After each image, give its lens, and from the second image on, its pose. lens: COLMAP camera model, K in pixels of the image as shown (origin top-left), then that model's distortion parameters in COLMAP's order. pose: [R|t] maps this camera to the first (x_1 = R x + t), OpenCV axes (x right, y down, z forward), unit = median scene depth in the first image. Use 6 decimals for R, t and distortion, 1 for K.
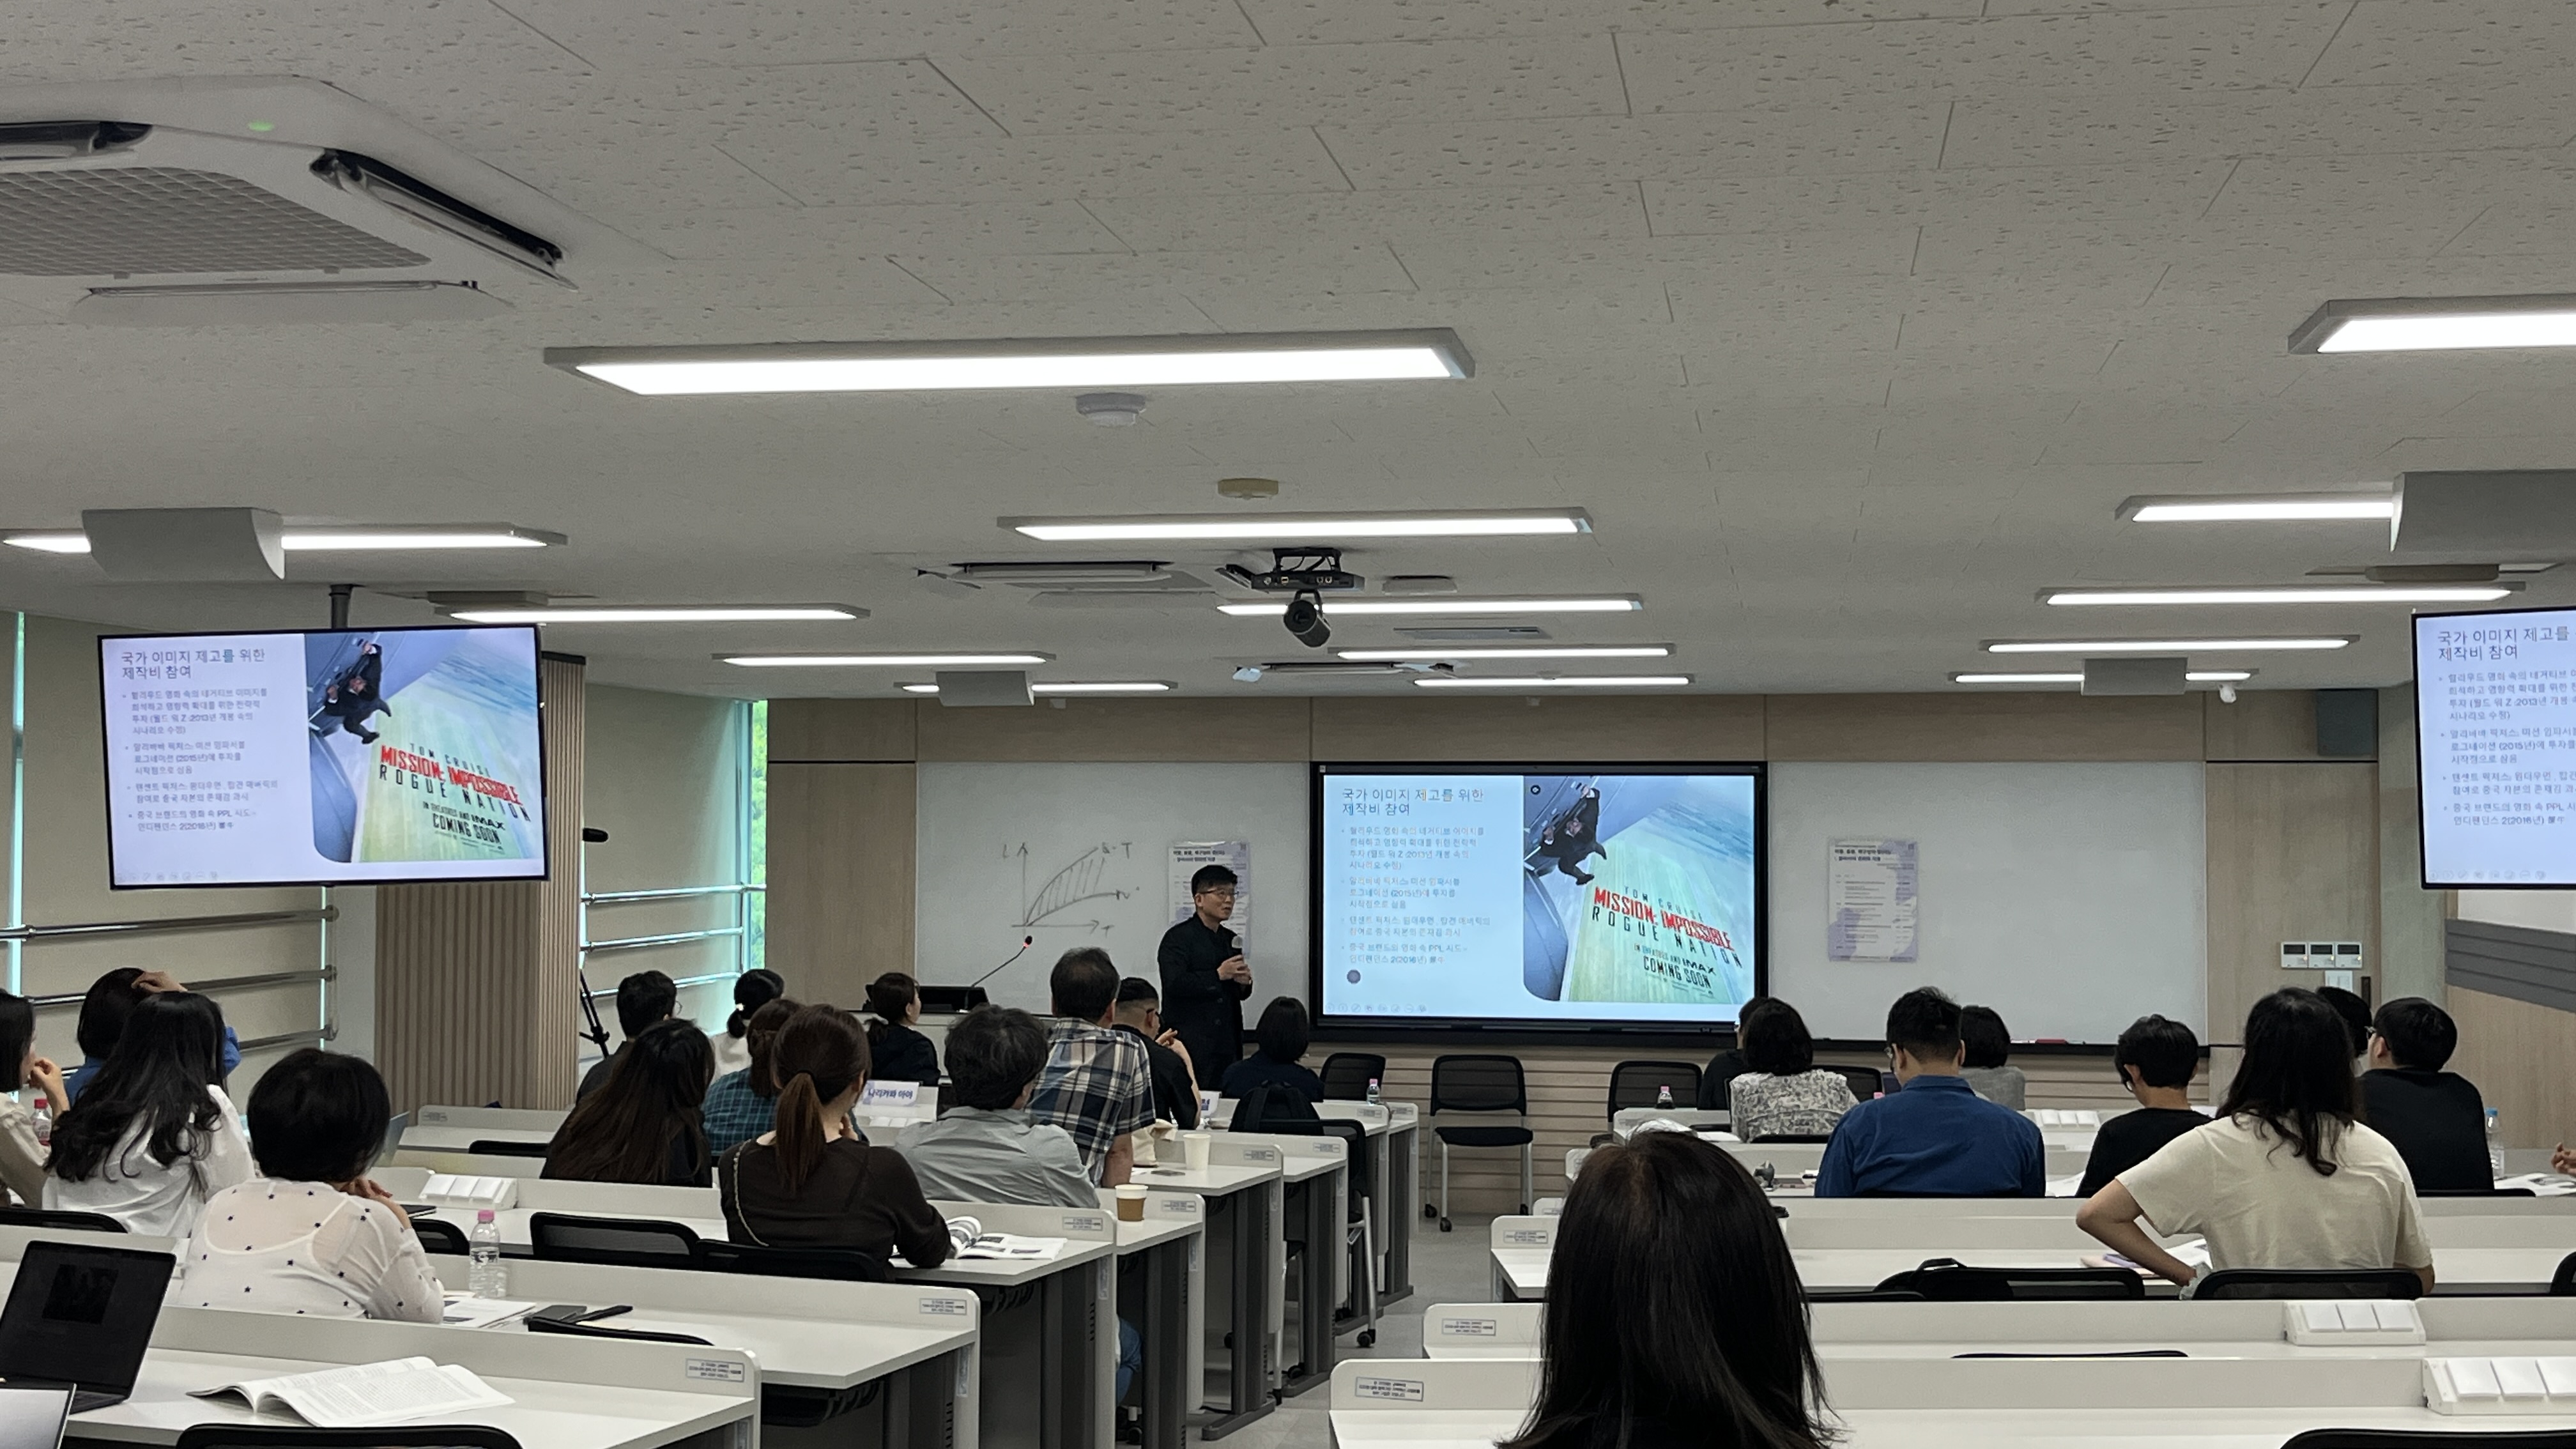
lens RADIAL K [[3132.1, 0, 1306.9], [0, 3132.1, 722.0], [0, 0, 1]] dist [0.047299, 0.013601]
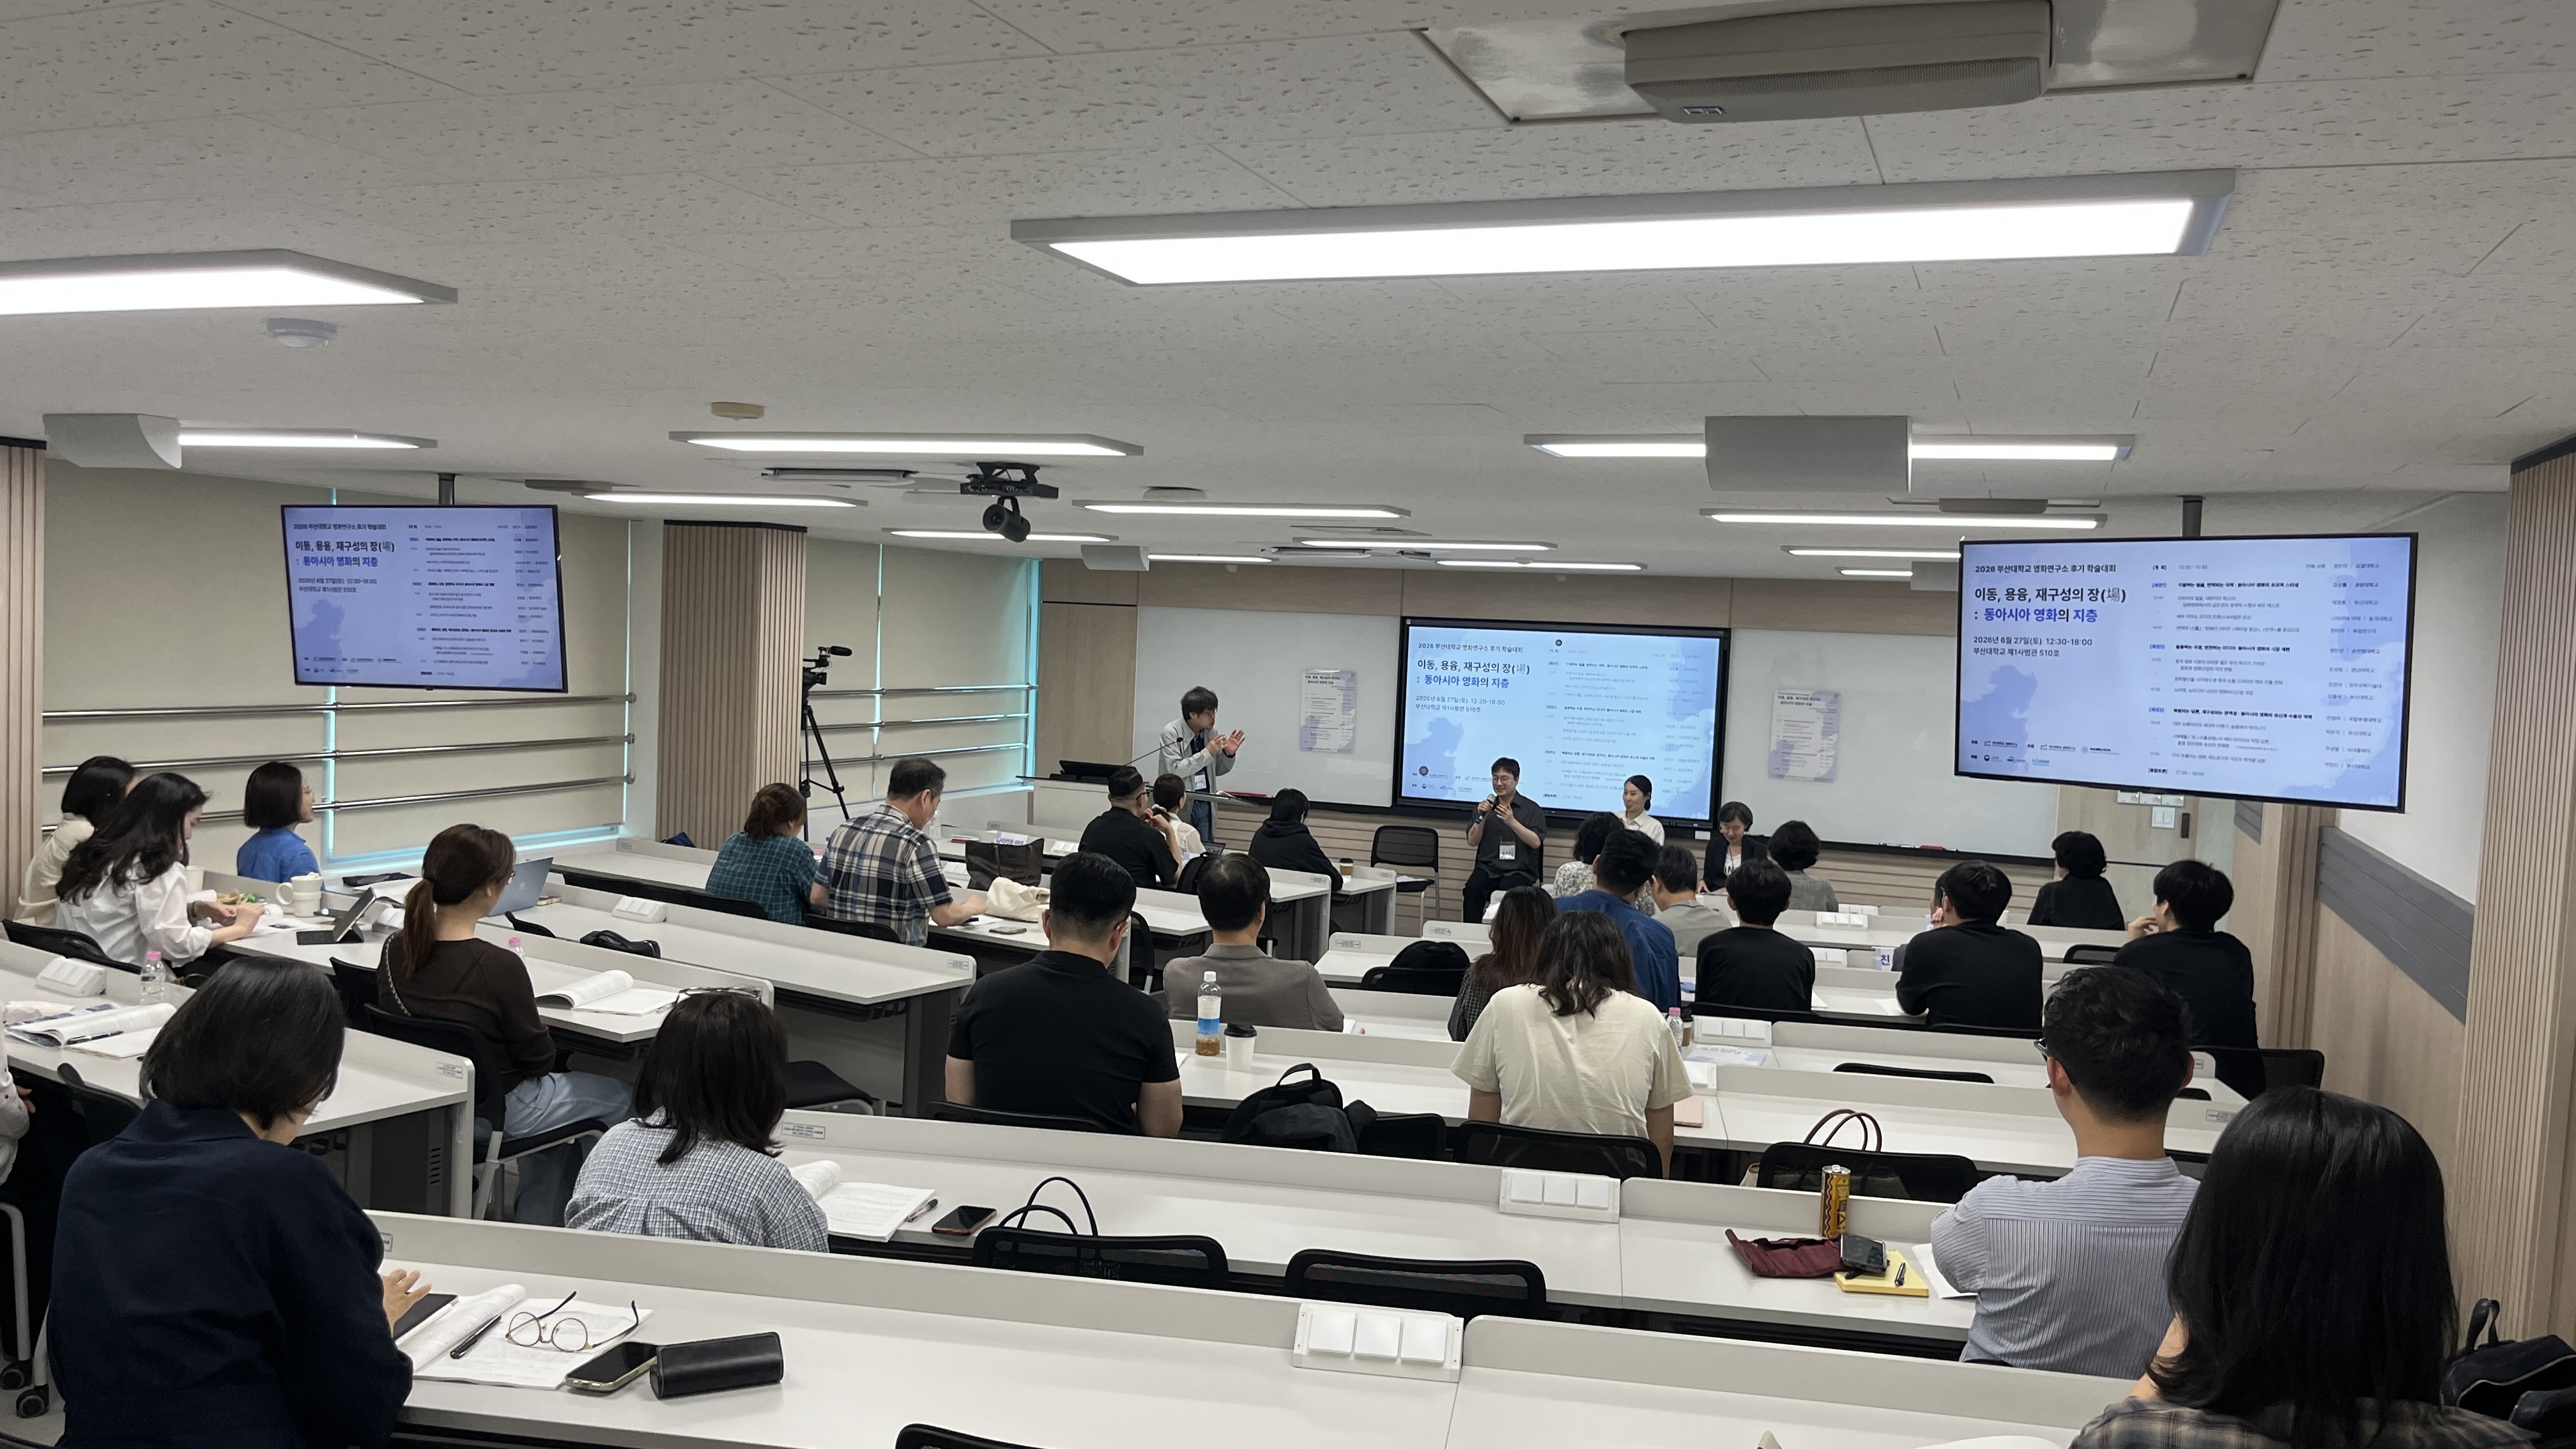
lens RADIAL K [[2004.3, 0, 1270.3], [0, 2004.3, 760.9], [0, 0, 1]] dist [0.067412, -0.091773]
pose [[0.975856, 0.053223, -0.211830, 0.181527], [-0.032654, 0.994507, 0.099443, -0.013220], [0.215959, -0.090125, 0.972234, 0.147439]]
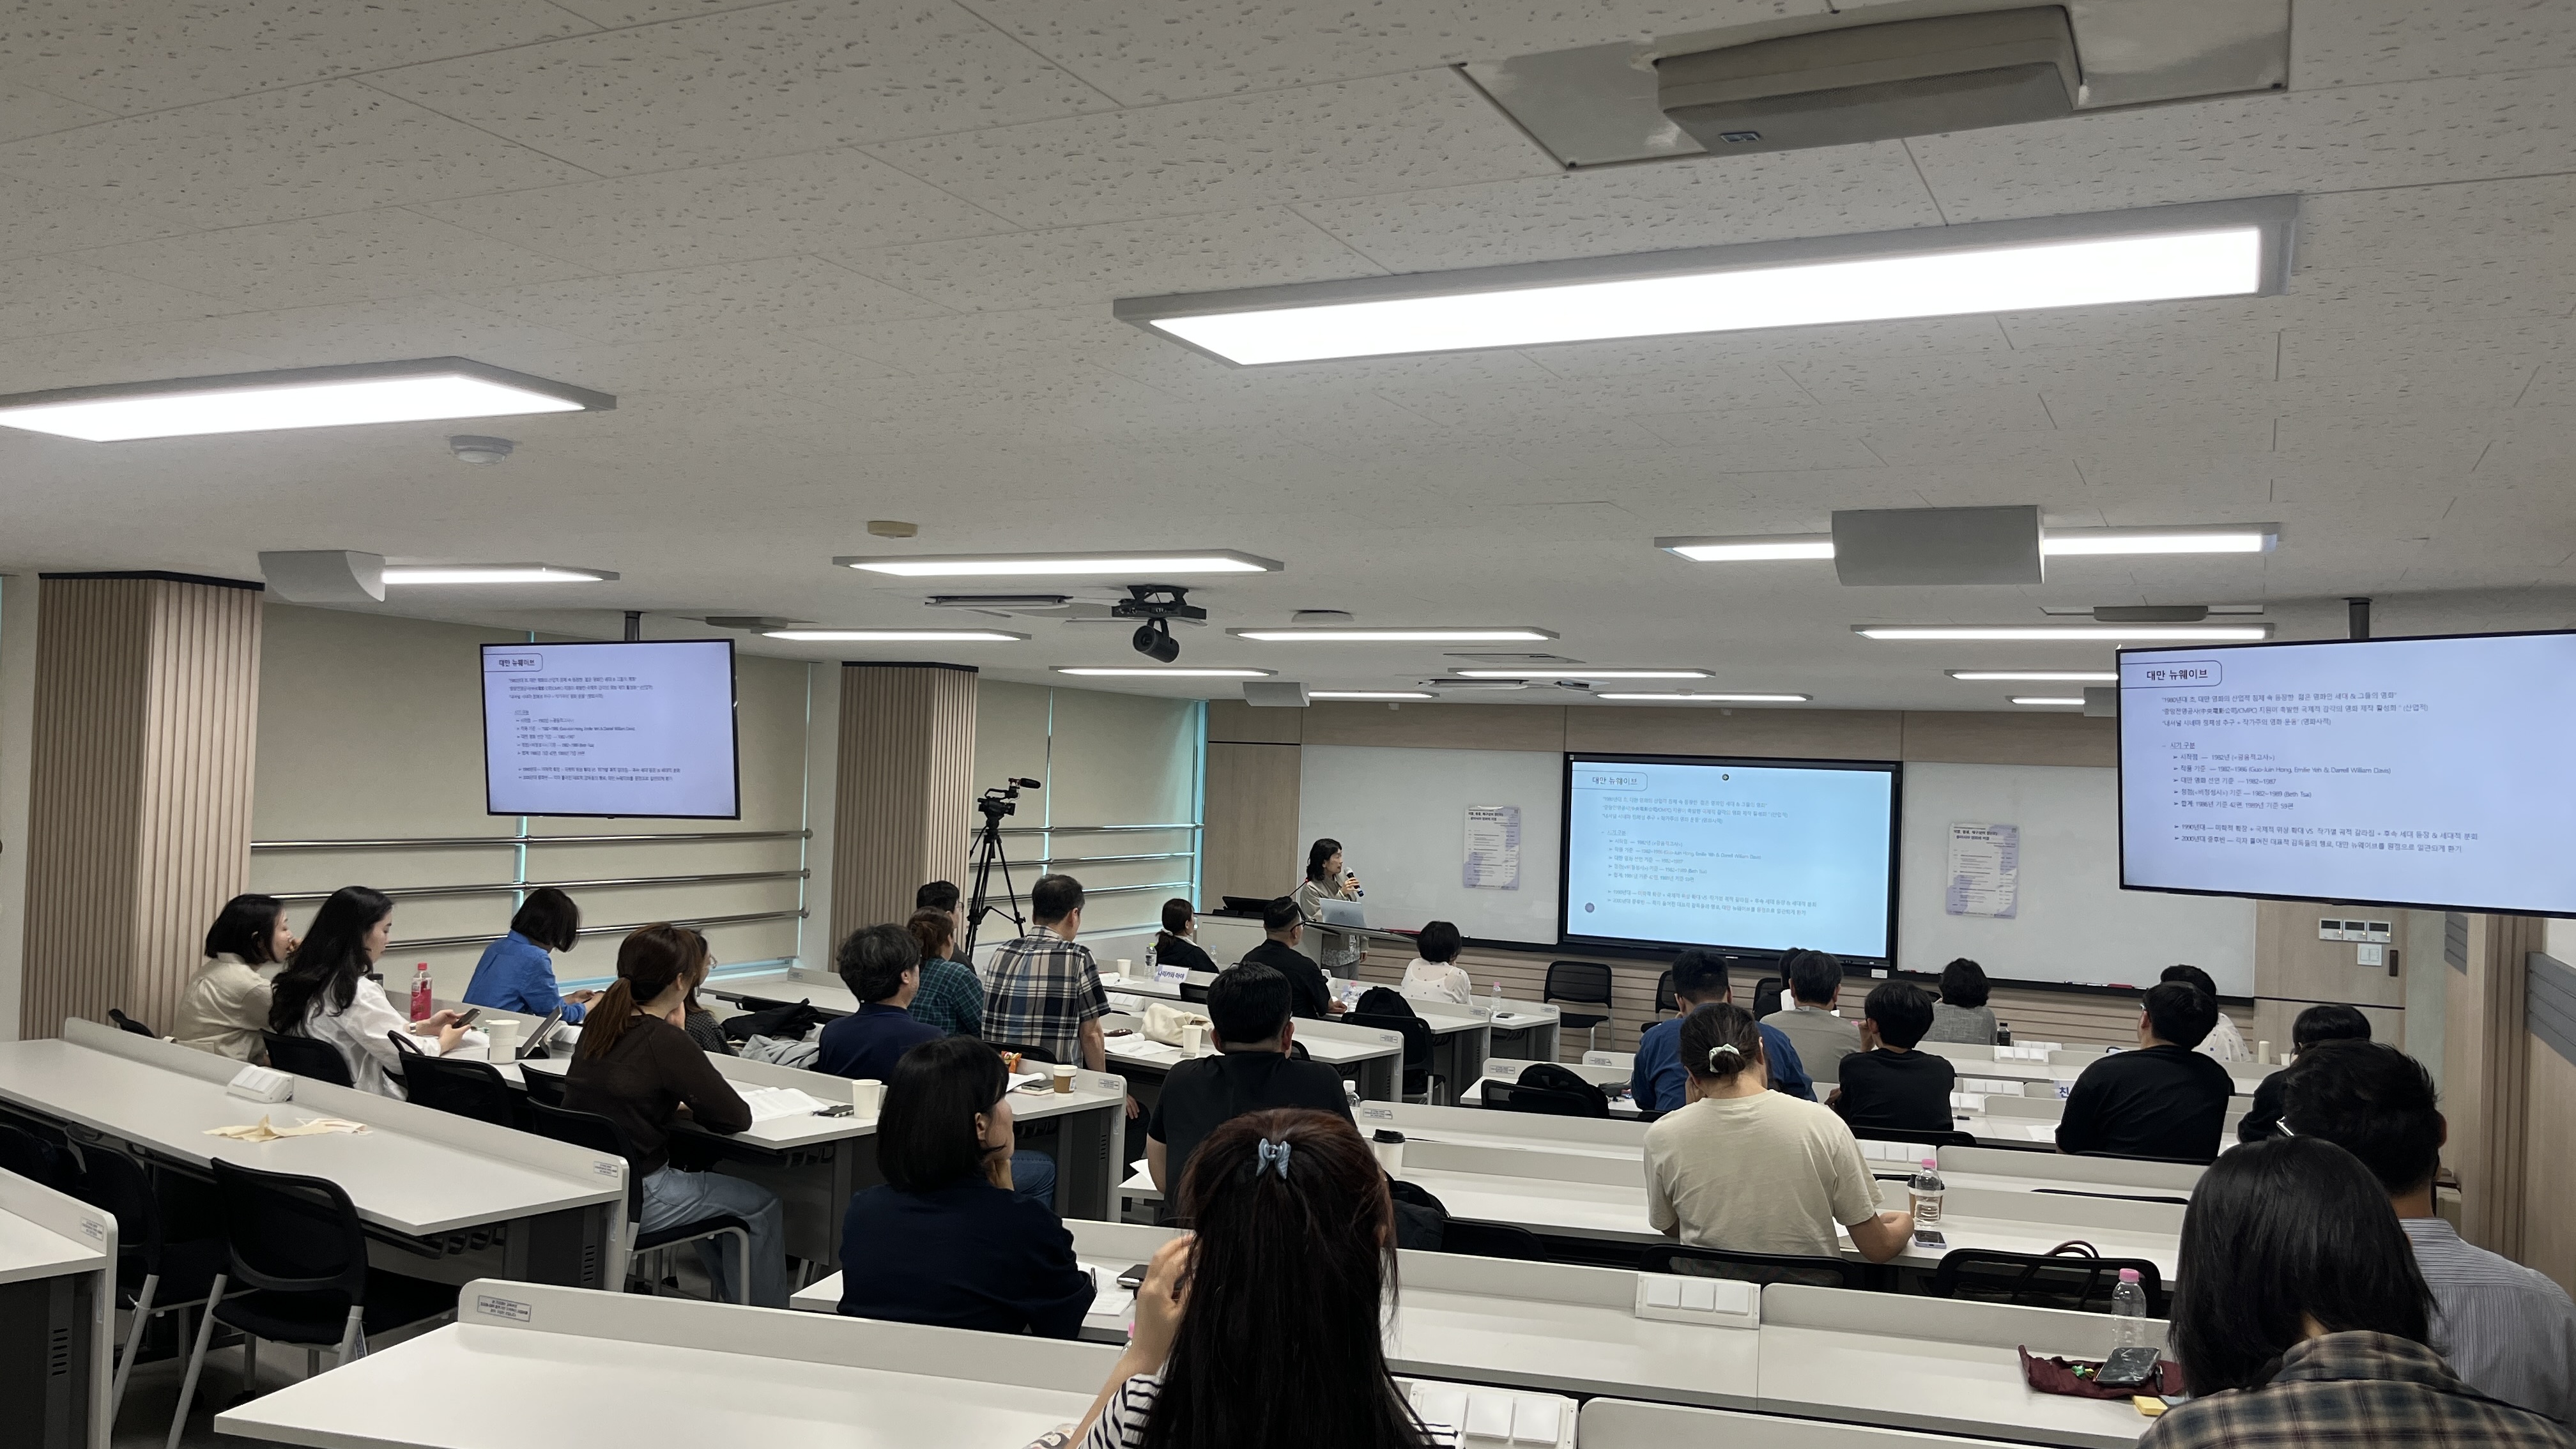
lens RADIAL K [[2001.3, 0, 1289.2], [0, 2001.3, 746.8], [0, 0, 1]] dist [0.071617, -0.101726]
pose [[0.956139, 0.027436, -0.291627, 0.190963], [-0.023238, 0.999571, 0.017852, -0.003460], [0.291991, -0.010292, 0.956366, 0.145910]]
